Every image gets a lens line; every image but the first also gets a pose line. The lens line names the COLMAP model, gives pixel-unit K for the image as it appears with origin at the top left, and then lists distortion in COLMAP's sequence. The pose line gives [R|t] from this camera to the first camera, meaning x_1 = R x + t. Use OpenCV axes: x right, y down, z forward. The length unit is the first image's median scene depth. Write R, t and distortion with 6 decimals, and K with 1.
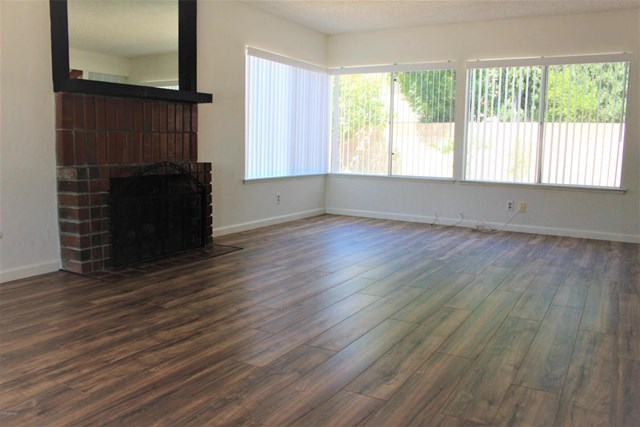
lens RADIAL K [[529.2, 0, 319.8], [0, 529.2, 211.7], [0, 0, 1]] dist [-0.115003, 0.060304]
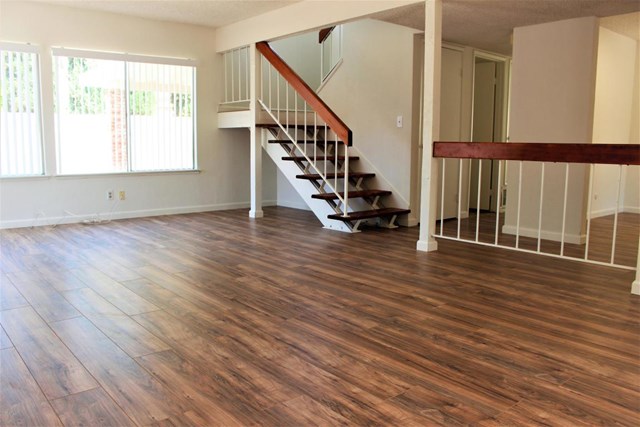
lens RADIAL K [[529.2, 0, 318.1], [0, 529.2, 214.1], [0, 0, 1]] dist [-0.115003, 0.060304]
pose [[0.336274, -0.141939, 0.931006, -1.193370], [0.114762, 0.987386, 0.109083, -0.100008], [-0.934746, 0.070163, 0.348322, 0.656874]]
